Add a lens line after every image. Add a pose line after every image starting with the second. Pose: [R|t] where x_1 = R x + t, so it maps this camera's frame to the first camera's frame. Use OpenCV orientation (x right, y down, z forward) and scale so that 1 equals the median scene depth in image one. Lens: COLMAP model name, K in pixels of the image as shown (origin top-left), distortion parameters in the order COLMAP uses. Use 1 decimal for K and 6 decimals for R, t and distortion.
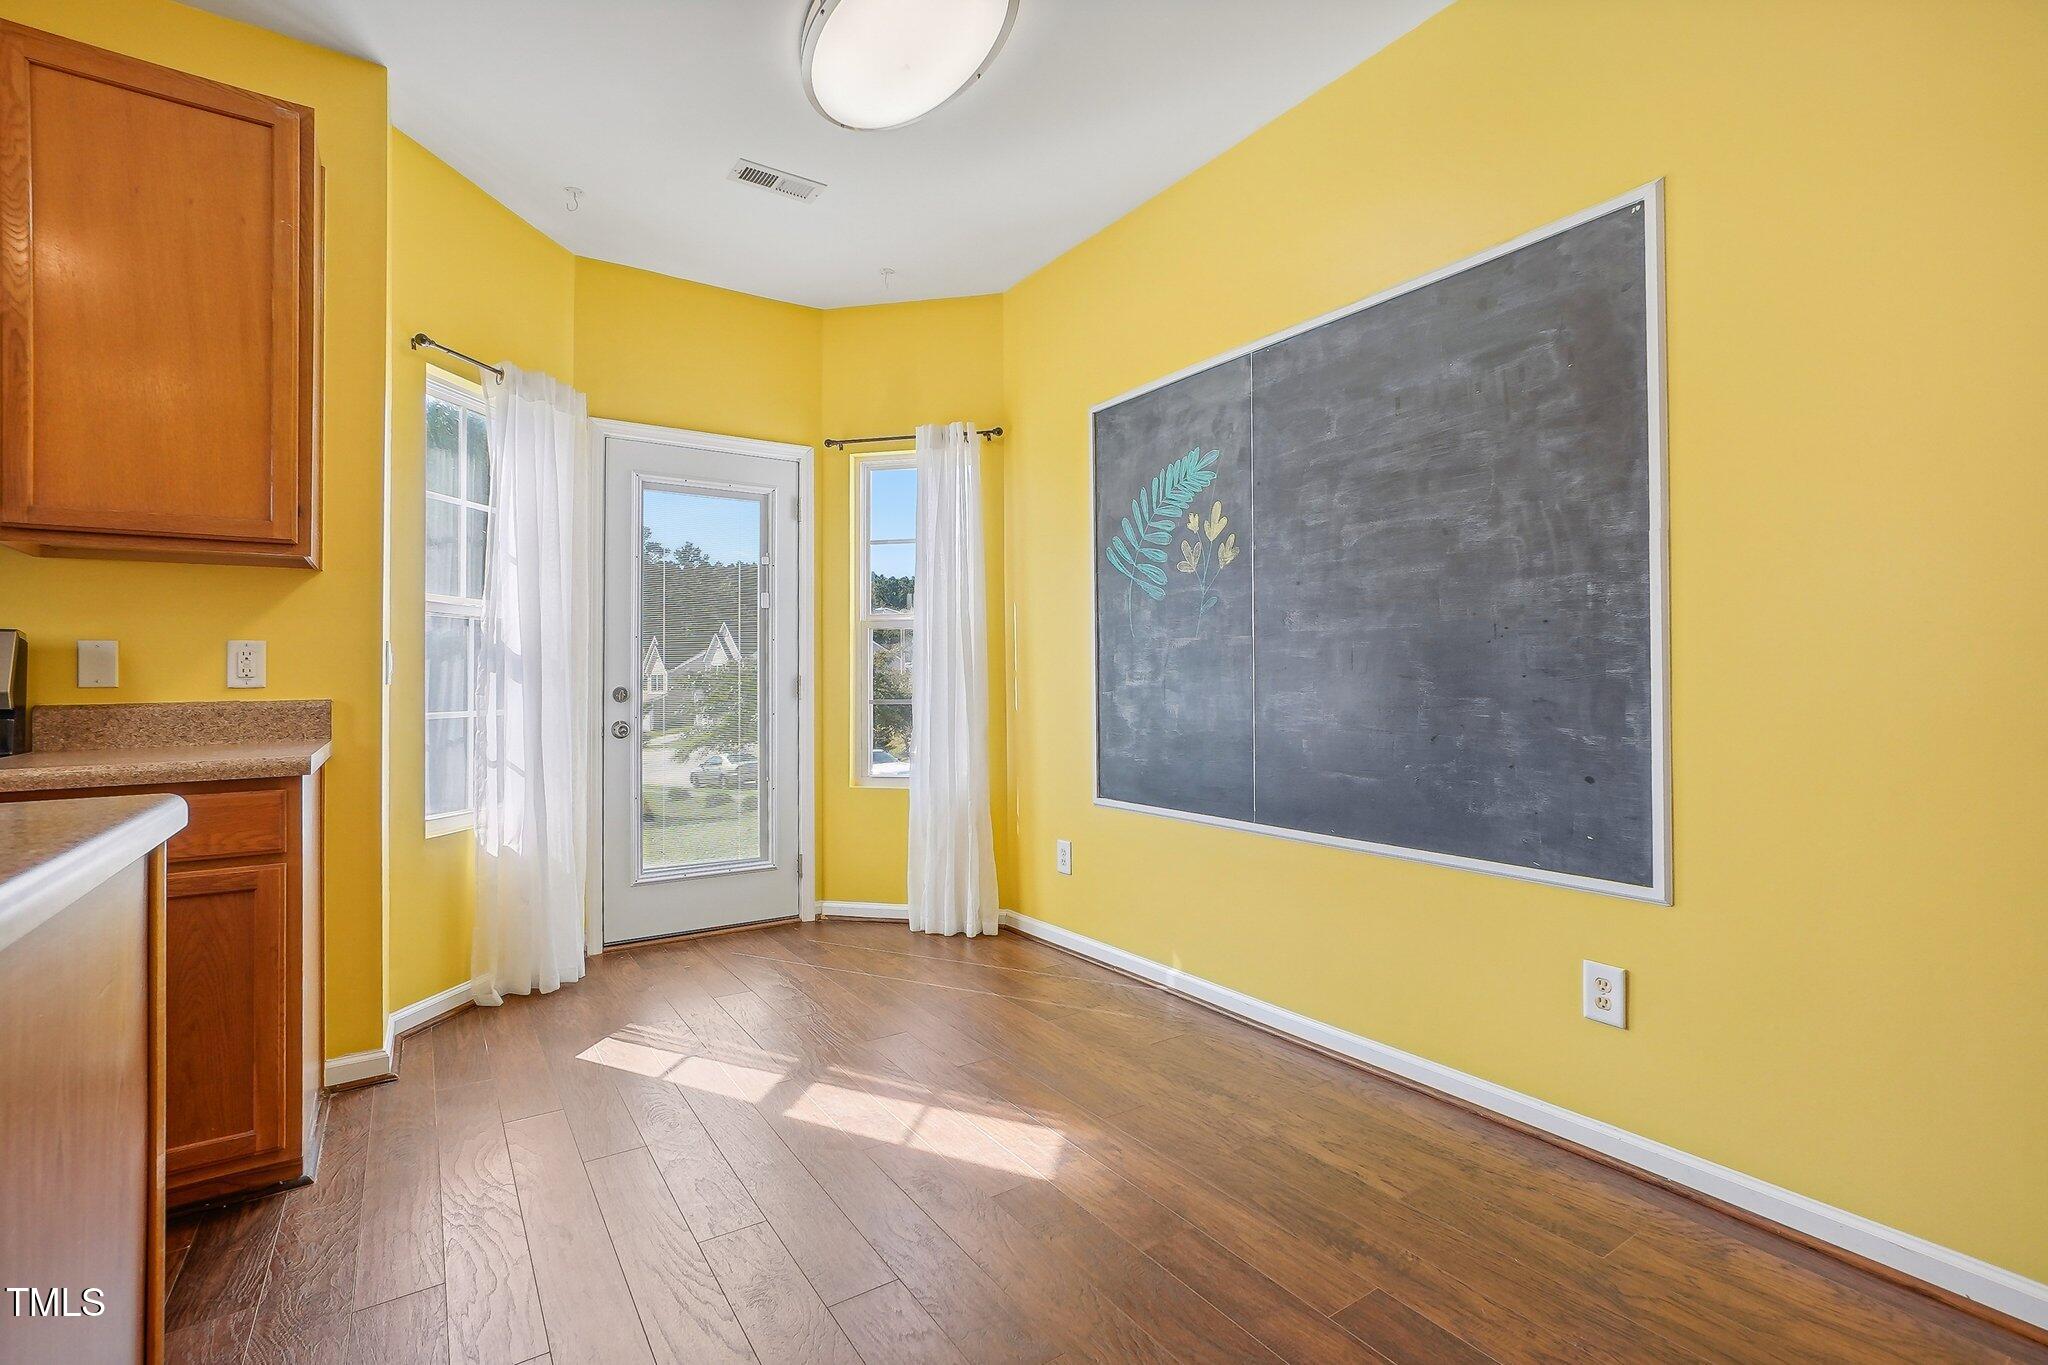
lens RADIAL K [[903.3, 0, 1008.5], [0, 903.3, 666.9], [0, 0, 1]] dist [-0.013896, 0.005554]
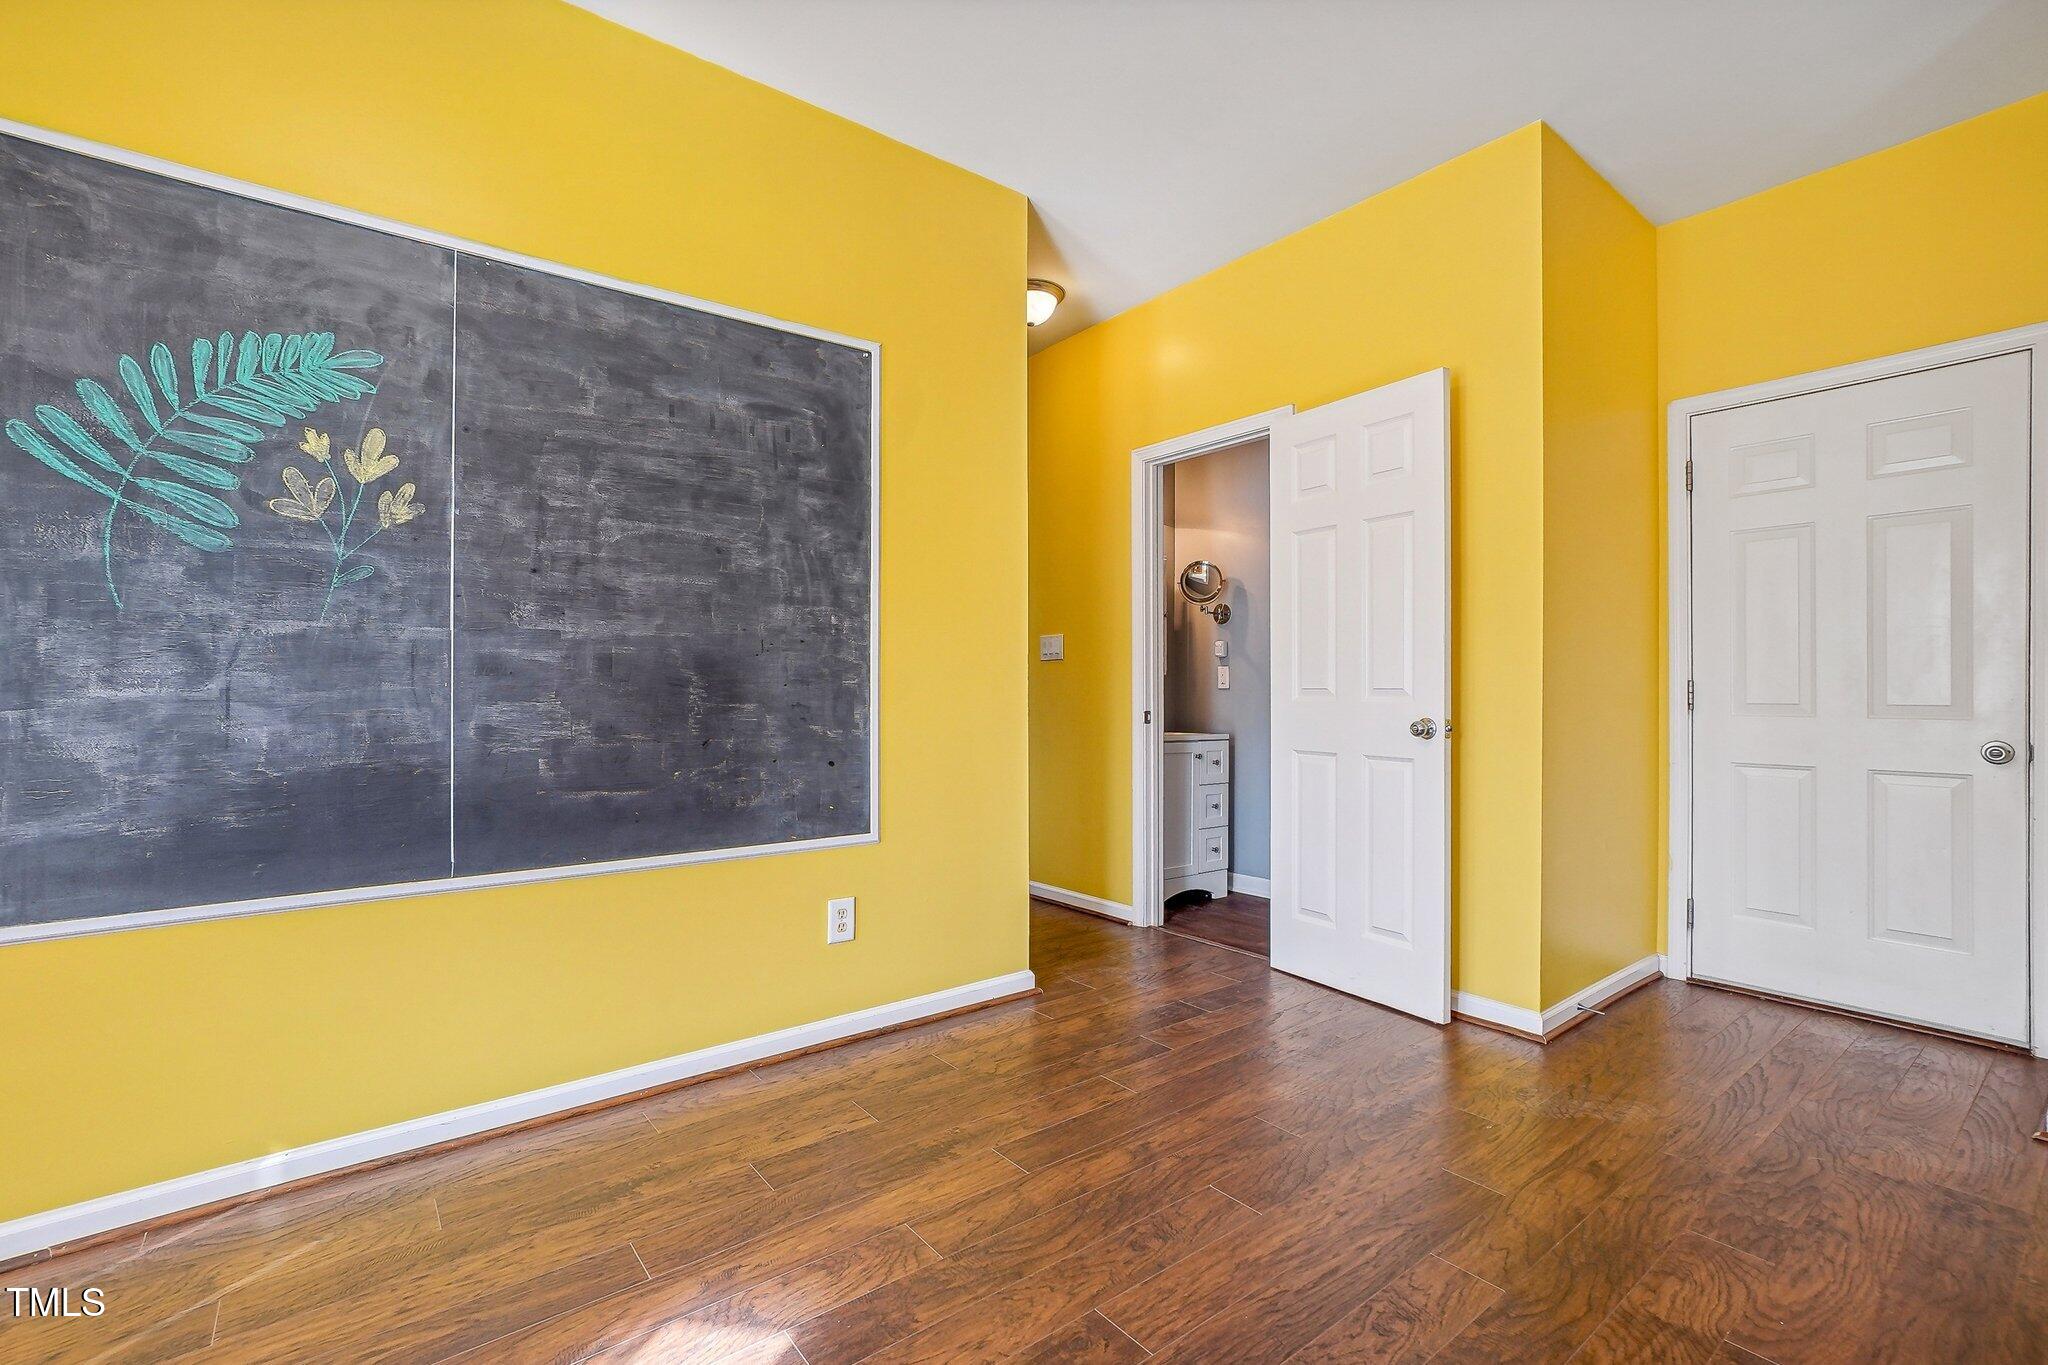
lens RADIAL K [[903.3, 0, 1017.6], [0, 903.3, 686.8], [0, 0, 1]] dist [-0.013896, 0.005554]
pose [[-0.056166, 0.005430, 0.998407, -0.594392], [-0.013485, 0.999890, -0.006197, 0.014288], [-0.998330, -0.013811, -0.056087, 0.680930]]
